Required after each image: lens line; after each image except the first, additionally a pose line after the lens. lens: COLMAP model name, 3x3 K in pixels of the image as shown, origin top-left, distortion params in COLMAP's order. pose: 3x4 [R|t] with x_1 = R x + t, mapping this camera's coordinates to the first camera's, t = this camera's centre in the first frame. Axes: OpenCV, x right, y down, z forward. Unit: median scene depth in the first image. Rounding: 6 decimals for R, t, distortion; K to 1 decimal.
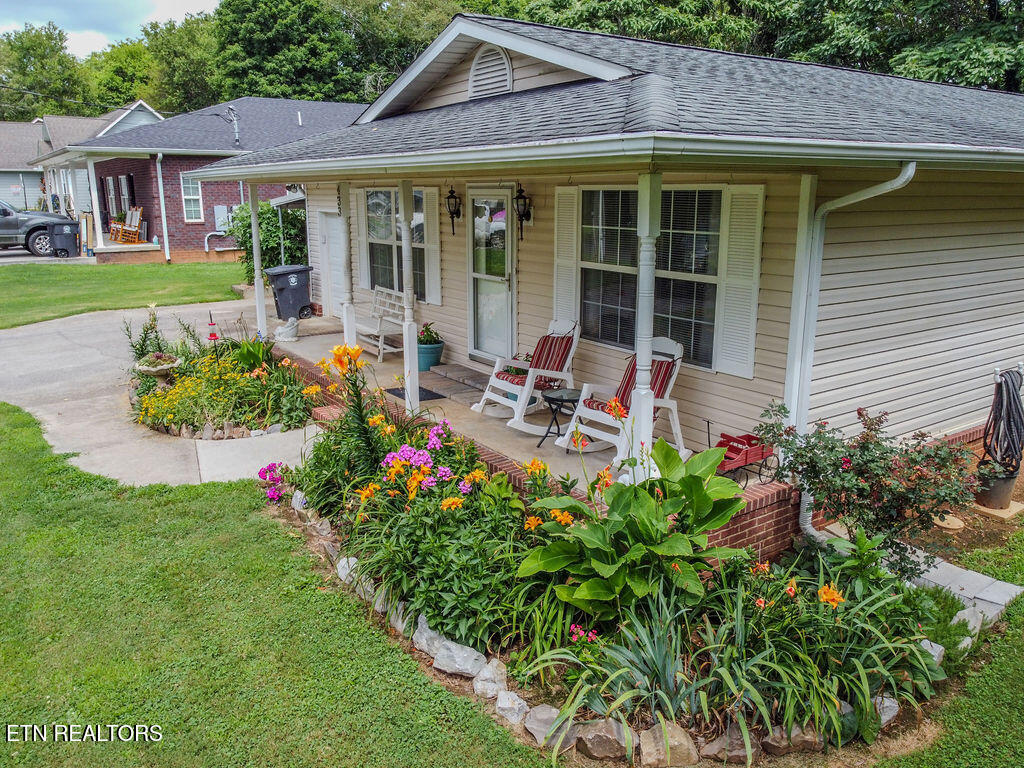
lens RADIAL K [[773.7, 0, 507.9], [0, 773.7, 382.9], [0, 0, 1]] dist [-0.005693, -0.002152]
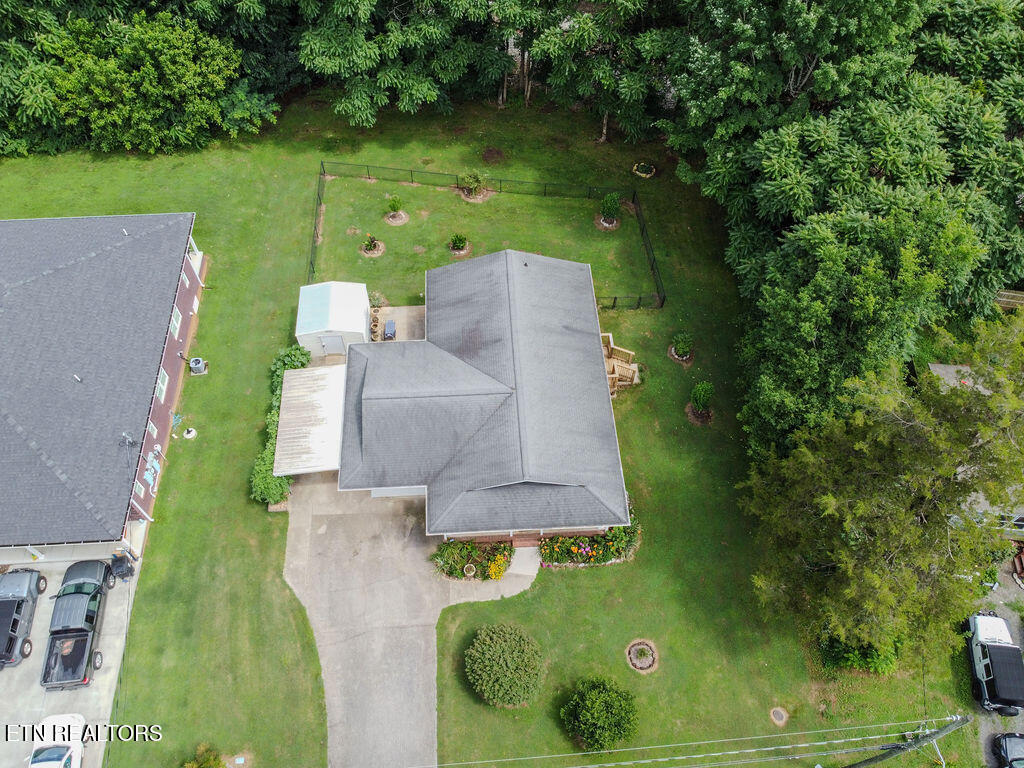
lens RADIAL K [[773.7, 0, 502.5], [0, 773.7, 379.6], [0, 0, 1]] dist [-0.005693, -0.002152]
pose [[0.523210, -0.703848, 0.480467, -1.914868], [0.202412, 0.650298, 0.732217, -4.230594], [-0.827817, -0.285851, 0.482710, -0.885542]]
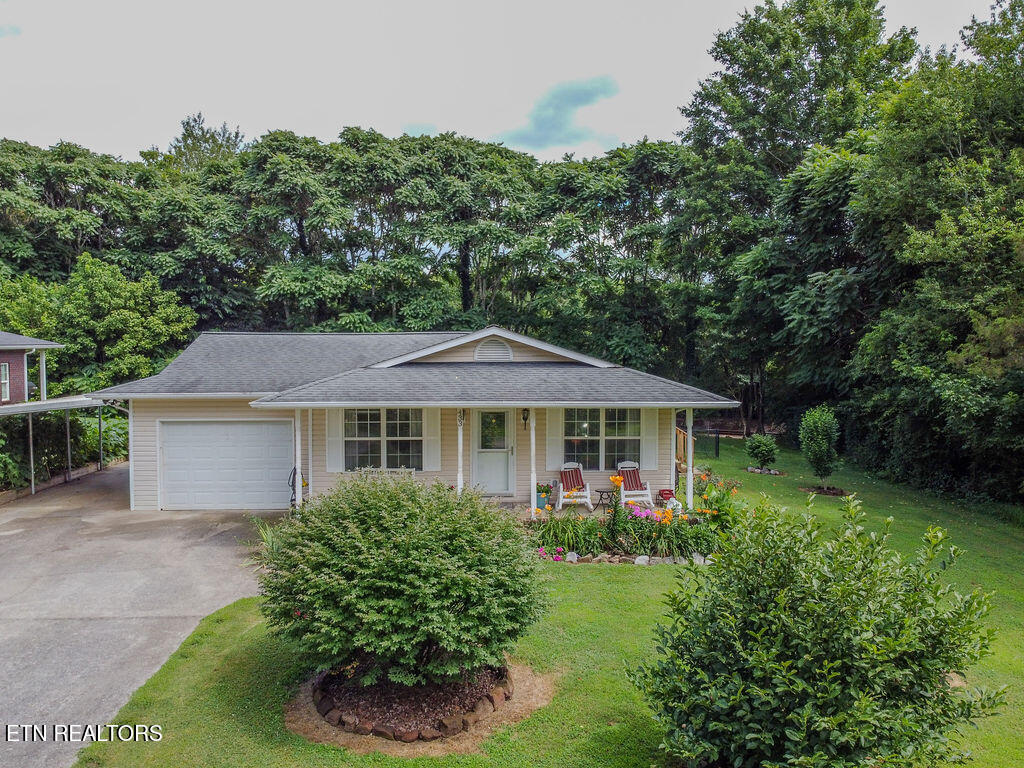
lens RADIAL K [[773.7, 0, 502.5], [0, 773.7, 383.1], [0, 0, 1]] dist [-0.005693, -0.002152]
pose [[0.522685, -0.040900, 0.851544, -1.868648], [0.201031, 0.976594, -0.076488, -0.168077], [-0.828485, 0.211166, 0.518673, -0.061567]]
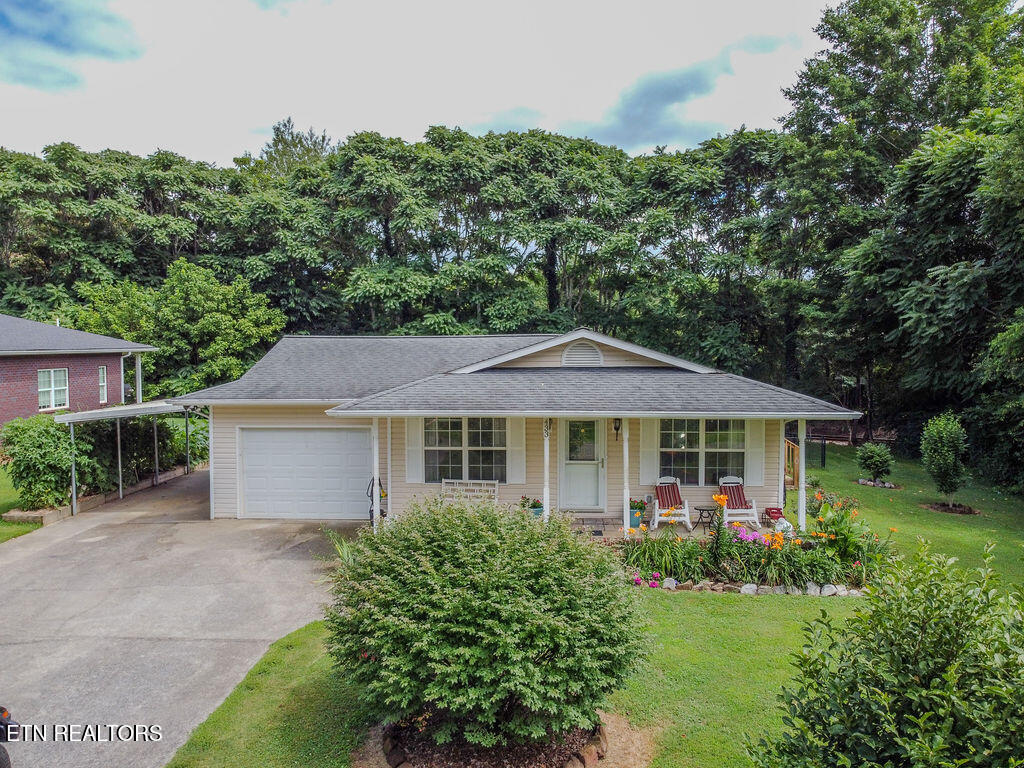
lens RADIAL K [[773.7, 0, 503.3], [0, 773.7, 388.1], [0, 0, 1]] dist [-0.005693, -0.002152]
pose [[0.612885, -0.045530, 0.788859, -1.750626], [0.190073, 0.977520, -0.091254, -0.199115], [-0.766971, 0.205869, 0.607761, 0.016824]]
